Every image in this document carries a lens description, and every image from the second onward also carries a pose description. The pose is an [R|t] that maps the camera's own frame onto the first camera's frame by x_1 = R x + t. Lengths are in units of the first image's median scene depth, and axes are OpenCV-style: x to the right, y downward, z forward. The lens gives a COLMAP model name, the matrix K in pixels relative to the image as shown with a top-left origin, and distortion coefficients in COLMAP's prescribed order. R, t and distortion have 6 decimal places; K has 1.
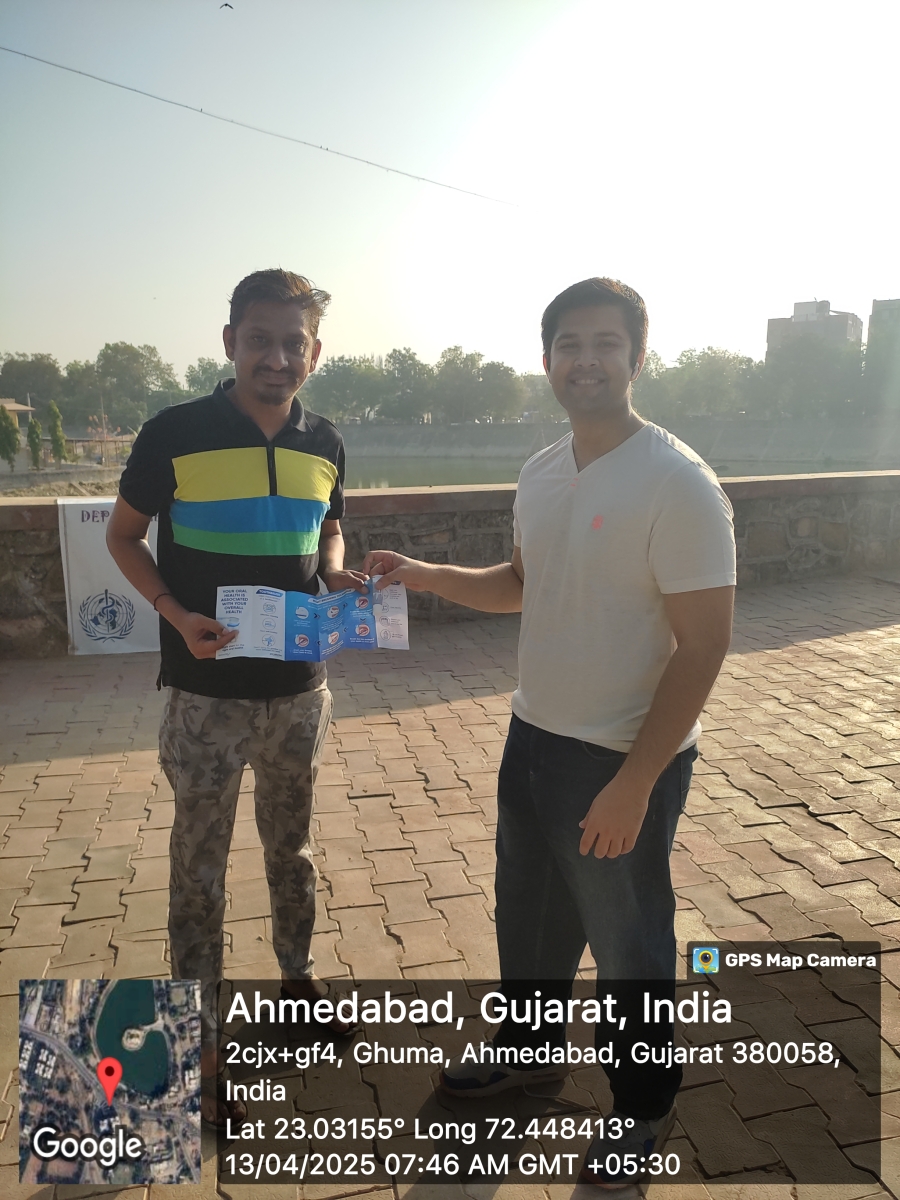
lens RADIAL K [[908.5, 0, 452.6], [0, 908.5, 601.2], [0, 0, 1]] dist [0.062531, -0.052310]
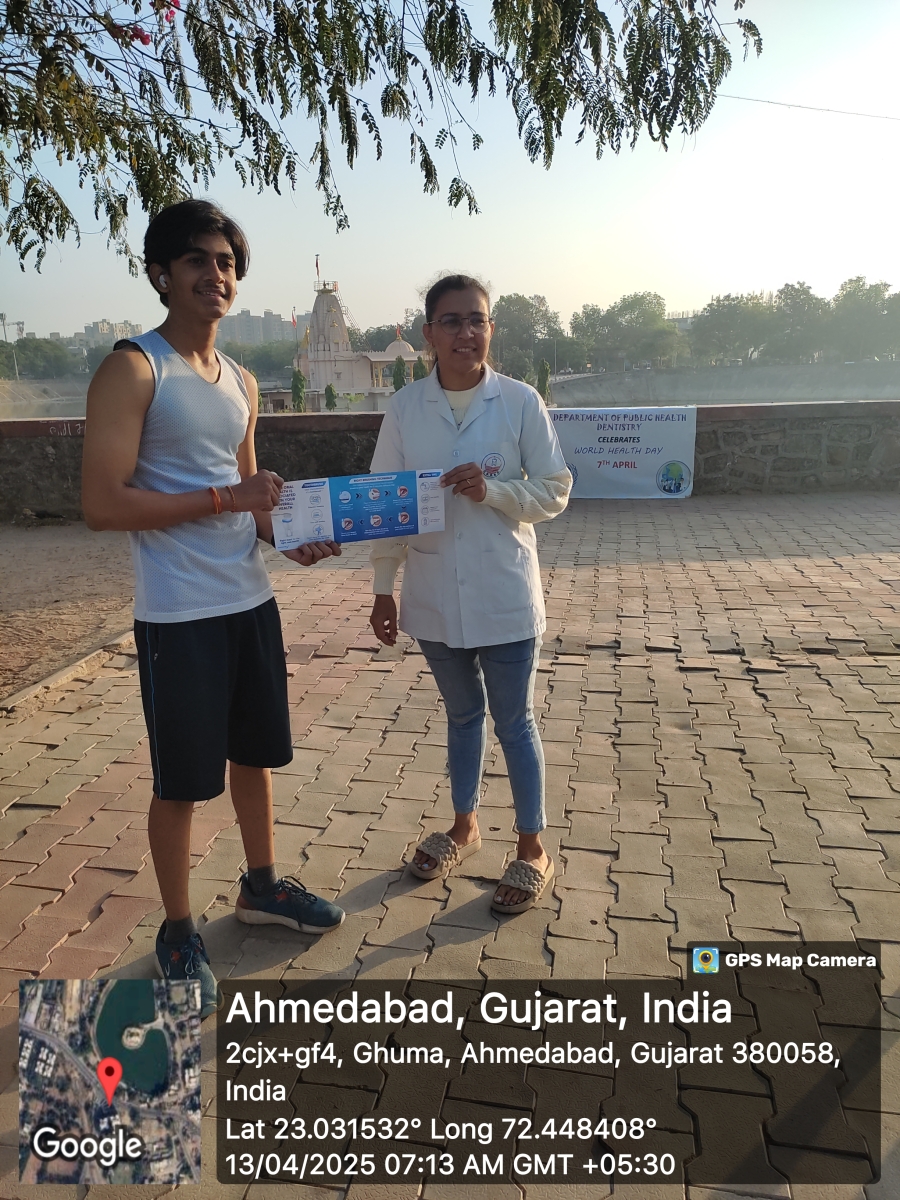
lens RADIAL K [[908.5, 0, 447.5], [0, 908.5, 594.8], [0, 0, 1]] dist [0.062531, -0.052310]
pose [[0.920082, 0.078002, -0.383880, 0.072054], [-0.058266, 0.996324, 0.062794, 0.100463], [0.387367, -0.035408, 0.921245, -0.476257]]
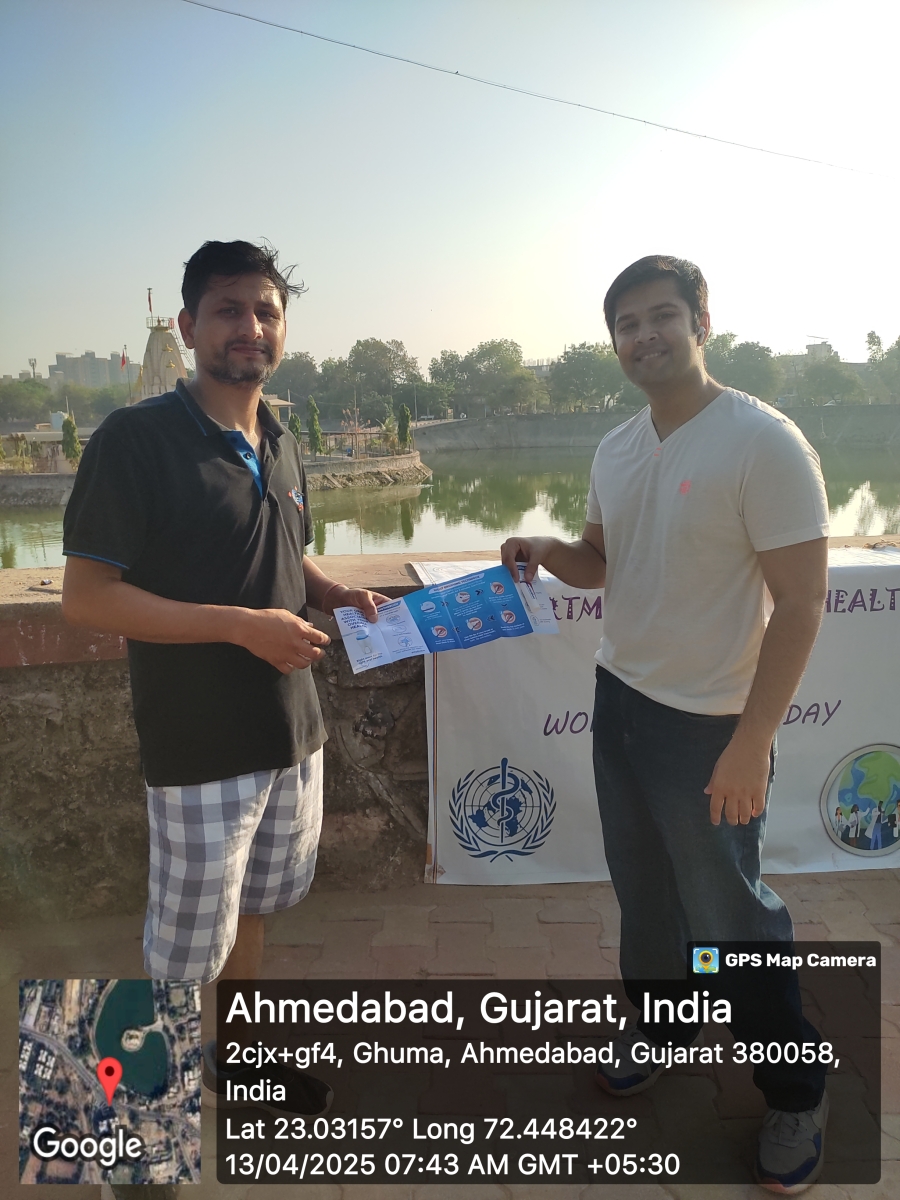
lens RADIAL K [[908.5, 0, 449.4], [0, 908.5, 594.3], [0, 0, 1]] dist [0.062531, -0.052310]
pose [[0.968586, 0.033844, -0.246365, -0.199114], [-0.032729, 0.999427, 0.008617, -0.069977], [0.246516, -0.000283, 0.969139, 0.361168]]
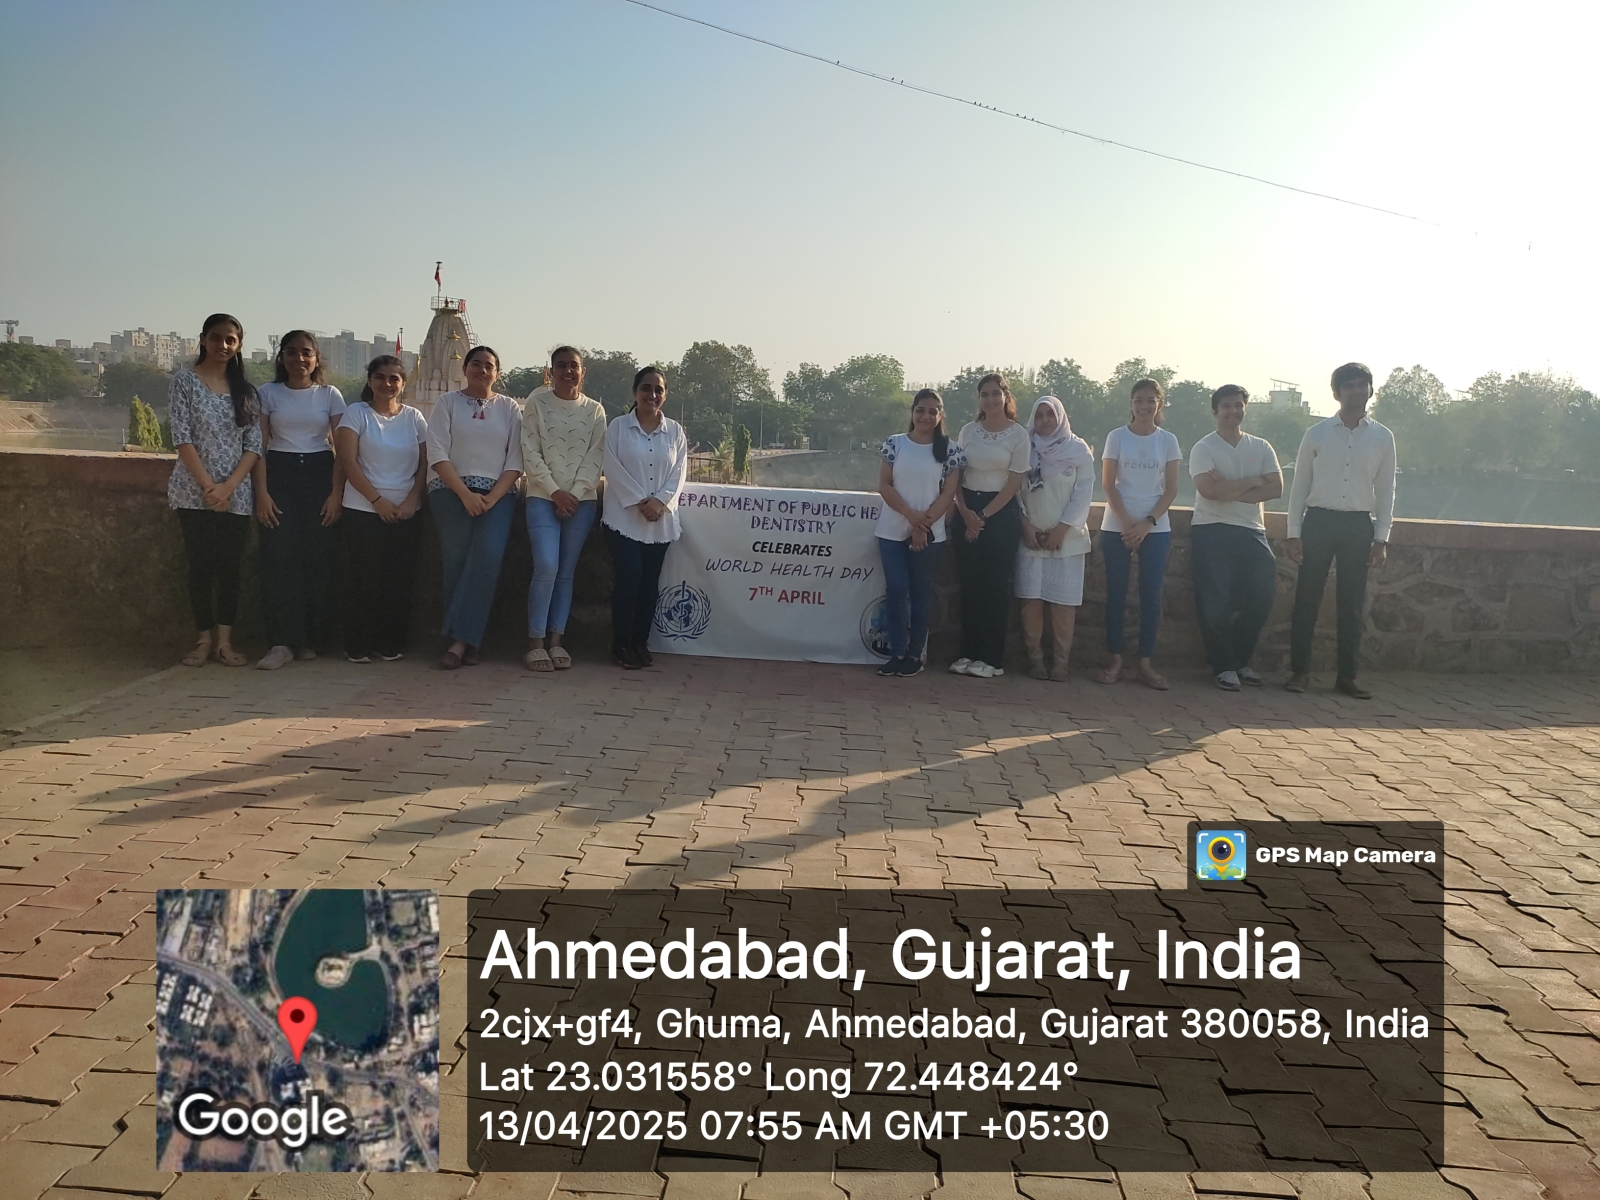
lens RADIAL K [[1211.3, 0, 802.9], [0, 1211.3, 588.9], [0, 0, 1]] dist [0.062531, -0.052310]
pose [[0.965582, 0.084955, -0.245834, 0.017902], [-0.104772, 0.992123, -0.068667, 0.043642], [0.238064, 0.092060, 0.966877, -0.080922]]
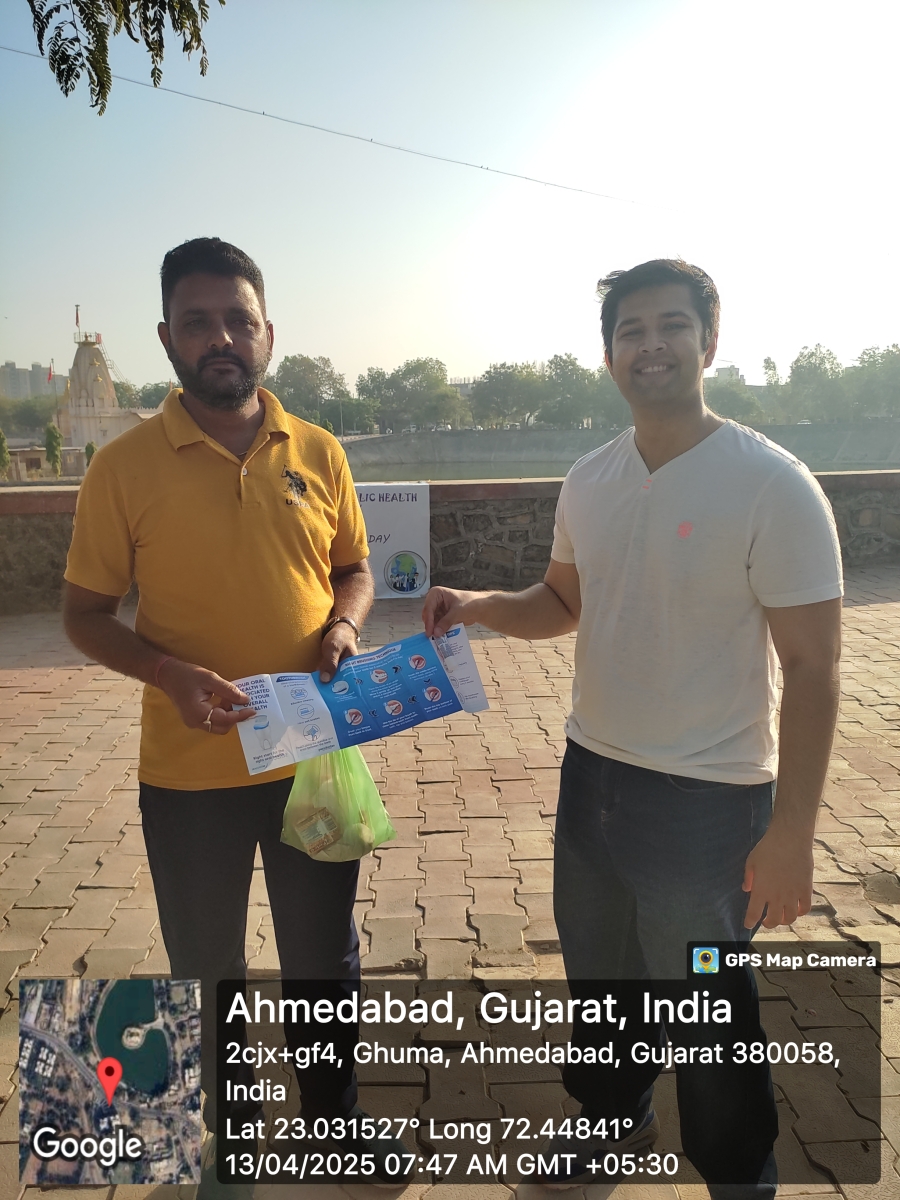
lens RADIAL K [[908.5, 0, 453.5], [0, 908.5, 597.8], [0, 0, 1]] dist [0.062531, -0.052310]
pose [[0.984922, 0.026370, -0.170978, 0.084749], [-0.027921, 0.999588, -0.006670, 0.037359], [0.170731, 0.011343, 0.985252, -0.178166]]
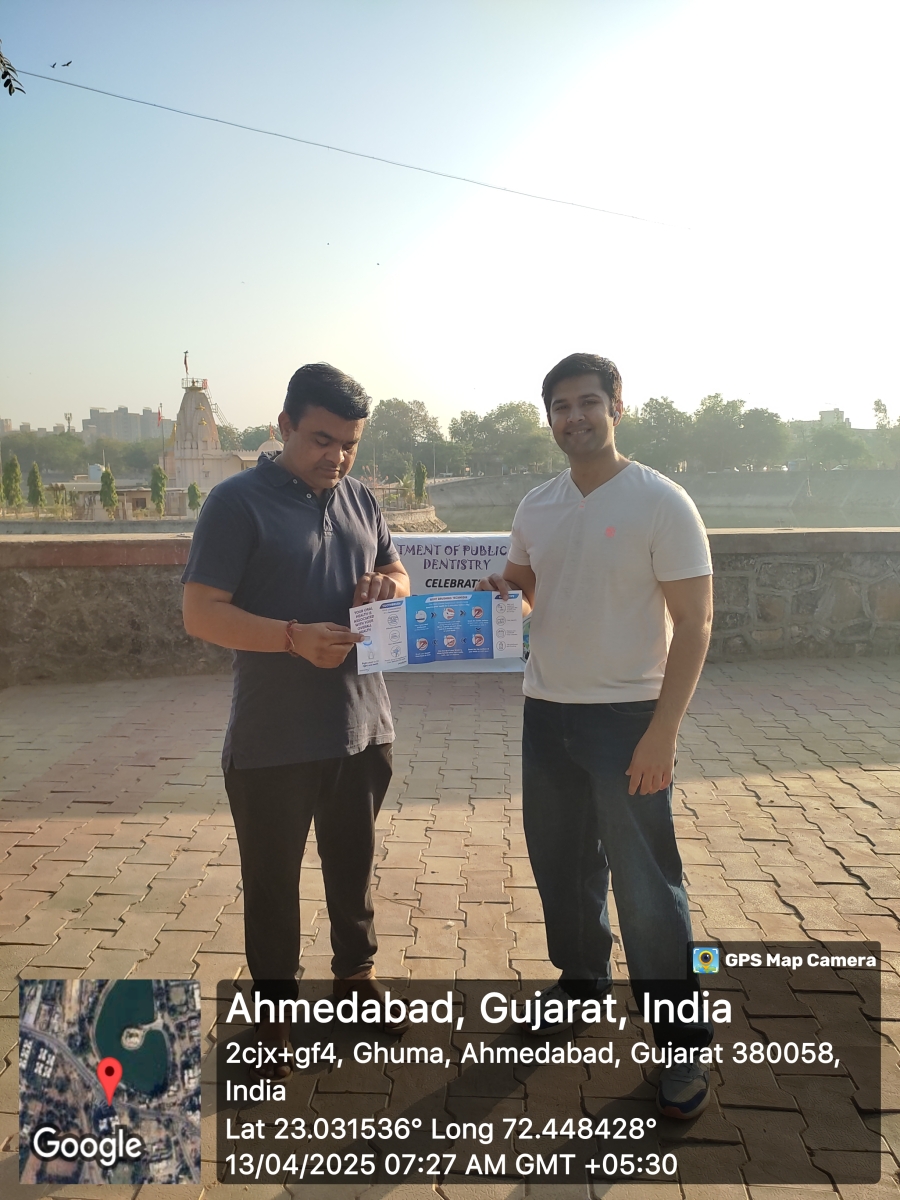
lens RADIAL K [[908.5, 0, 451.9], [0, 908.5, 595.5], [0, 0, 1]] dist [0.062531, -0.052310]
pose [[0.963010, 0.037093, -0.266902, 0.008935], [-0.052473, 0.997333, -0.050722, 0.010719], [0.264309, 0.062851, 0.962388, -0.035780]]
